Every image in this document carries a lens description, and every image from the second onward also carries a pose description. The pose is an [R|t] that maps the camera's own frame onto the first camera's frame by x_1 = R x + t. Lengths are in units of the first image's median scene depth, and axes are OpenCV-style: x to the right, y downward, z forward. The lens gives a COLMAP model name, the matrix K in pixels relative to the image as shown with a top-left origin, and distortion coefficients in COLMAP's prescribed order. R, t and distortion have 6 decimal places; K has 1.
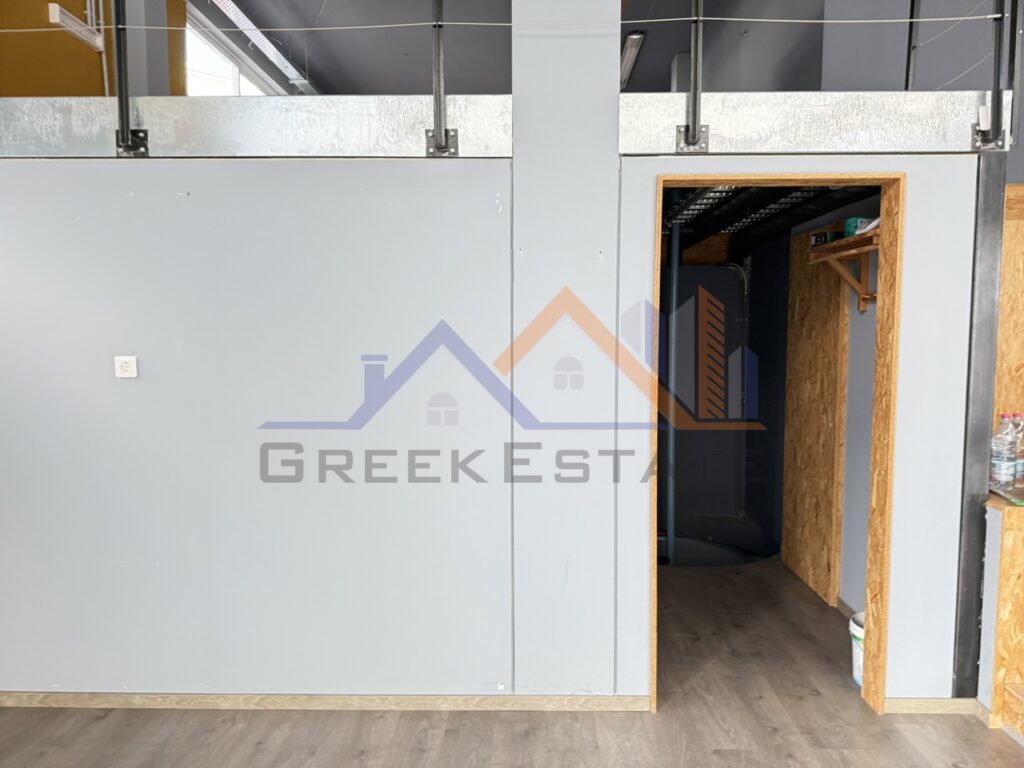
lens RADIAL K [[724.2, 0, 518.0], [0, 724.2, 387.9], [0, 0, 1]] dist [0.057920, -0.062652]
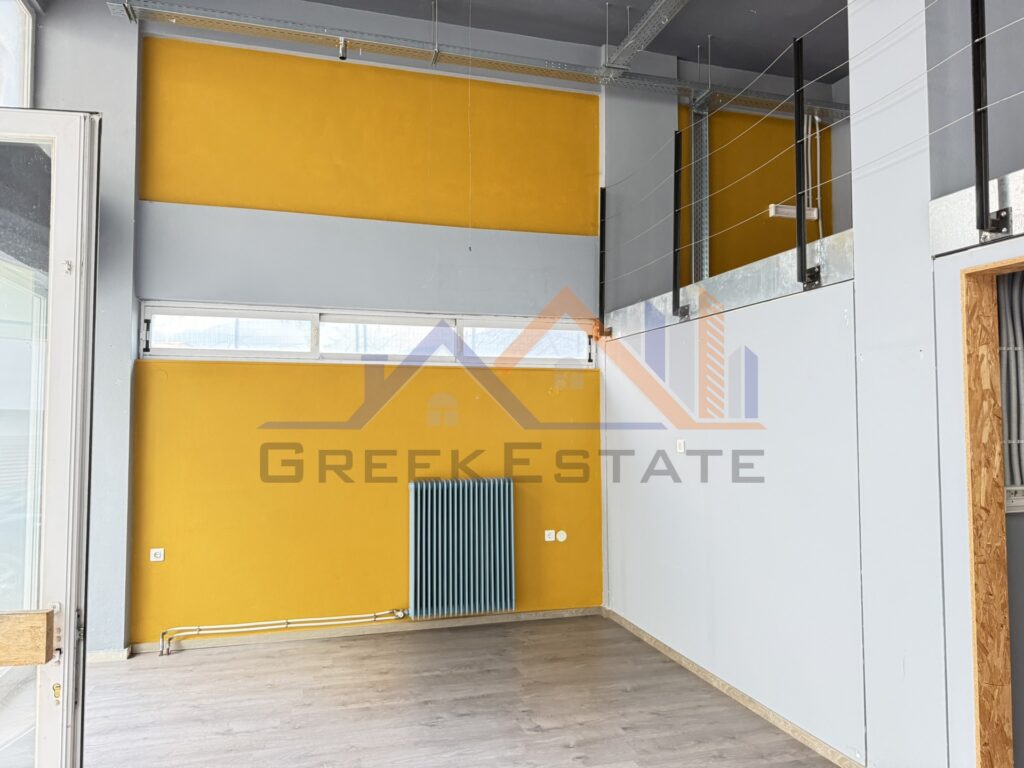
lens RADIAL K [[724.2, 0, 507.3], [0, 724.2, 383.7], [0, 0, 1]] dist [0.057920, -0.062652]
pose [[0.295928, -0.045872, -0.954108, 0.926143], [-0.077930, 0.994357, -0.071978, -0.020429], [0.952026, 0.095654, 0.290683, 0.141384]]
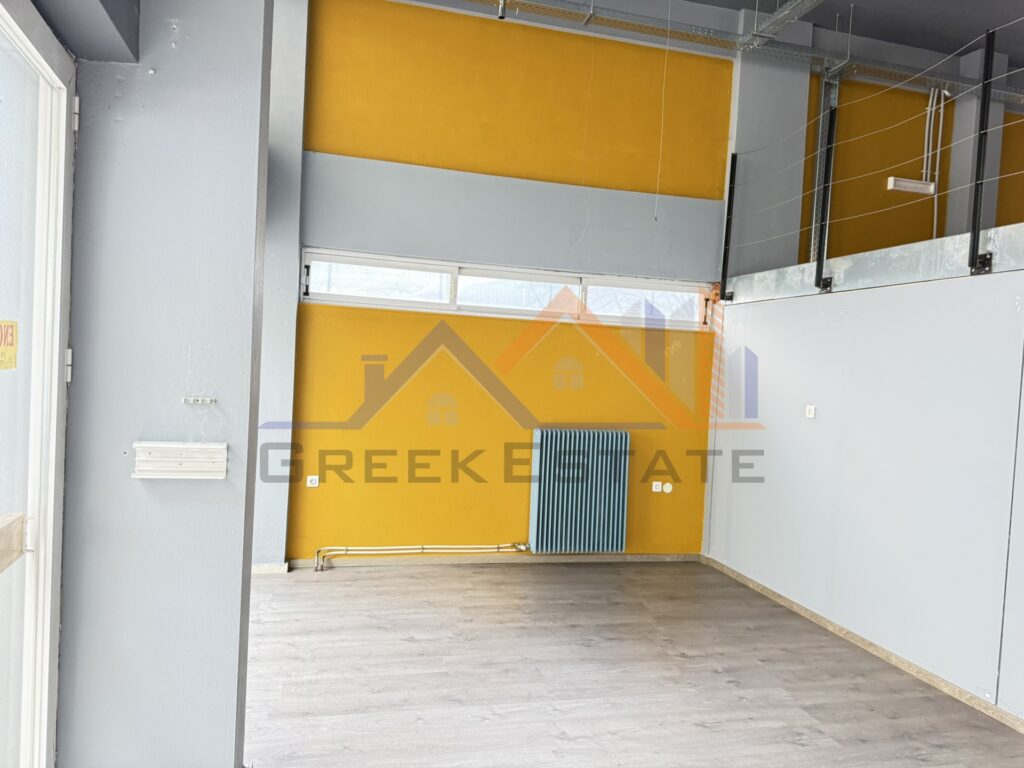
lens RADIAL K [[724.2, 0, 503.4], [0, 724.2, 390.8], [0, 0, 1]] dist [0.057920, -0.062652]
pose [[0.267822, 0.049564, -0.962193, 0.957198], [-0.132898, 0.991030, 0.014058, -0.005175], [0.954259, 0.124108, 0.272006, -0.179409]]
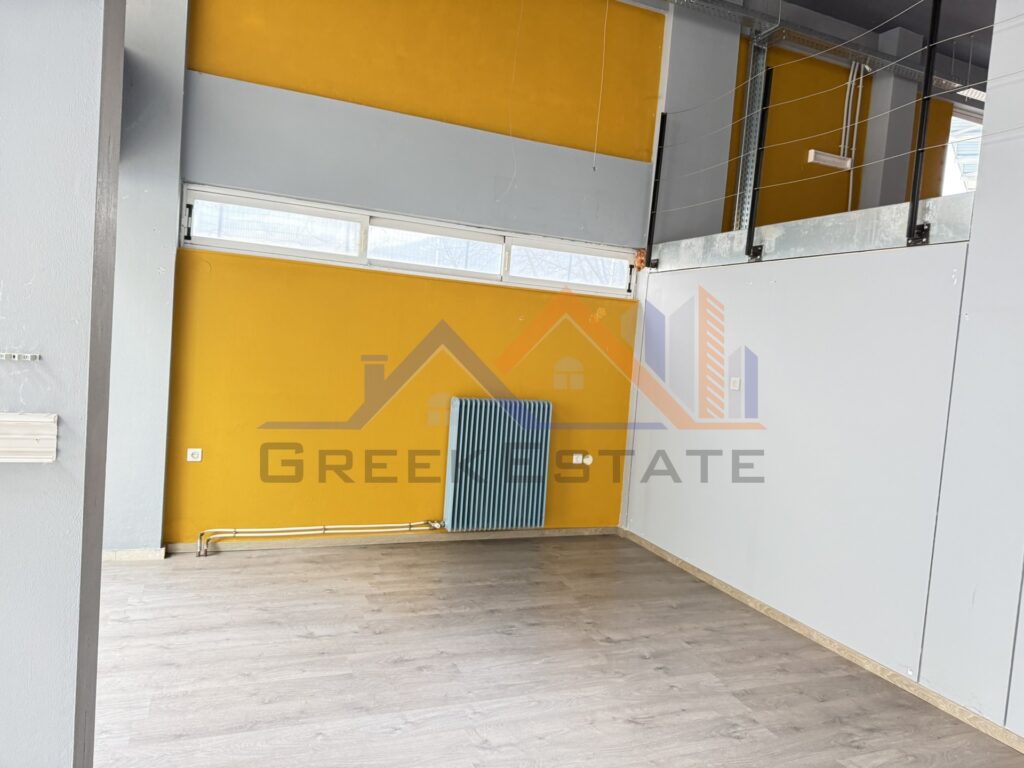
lens RADIAL K [[724.2, 0, 522.7], [0, 724.2, 384.1], [0, 0, 1]] dist [0.057920, -0.062652]
pose [[0.410749, 0.088762, -0.907418, 0.809067], [-0.154054, 0.987697, 0.026881, 0.003488], [0.898639, 0.128751, 0.419369, -0.156405]]
